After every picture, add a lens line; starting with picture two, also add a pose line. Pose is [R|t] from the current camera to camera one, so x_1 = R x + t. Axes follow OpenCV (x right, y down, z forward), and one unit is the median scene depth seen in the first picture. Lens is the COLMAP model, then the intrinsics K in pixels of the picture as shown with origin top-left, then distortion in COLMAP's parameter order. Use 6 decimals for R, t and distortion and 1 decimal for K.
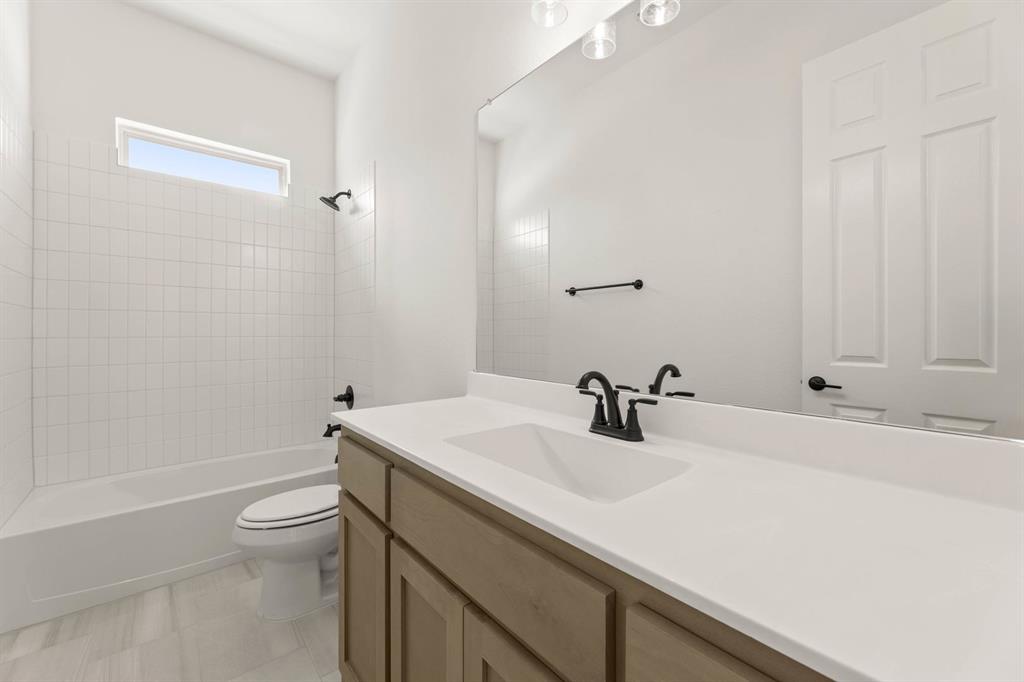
lens RADIAL K [[409.2, 0, 479.5], [0, 409.2, 329.4], [0, 0, 1]] dist [0.013765, 0.015827]
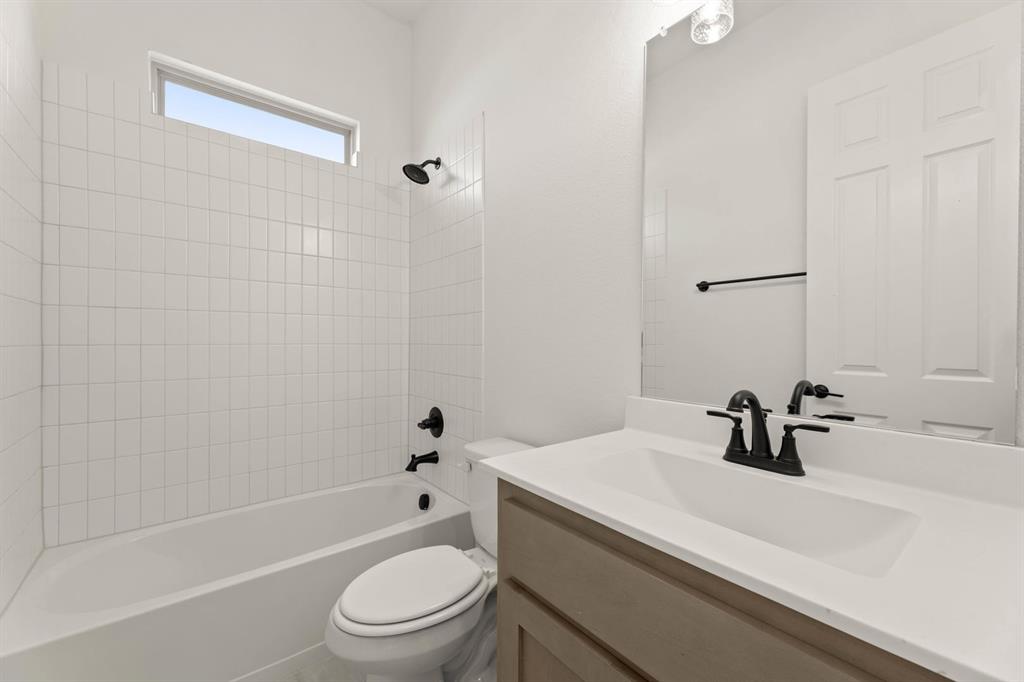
lens RADIAL K [[411.8, 0, 508.4], [0, 411.8, 339.6], [0, 0, 1]] dist [-0.001076, 0.000001]
pose [[0.999204, 0.011257, 0.038277, -0.204087], [-0.011599, 0.999895, 0.008700, 0.001525], [-0.038175, -0.009137, 0.999229, 0.195800]]
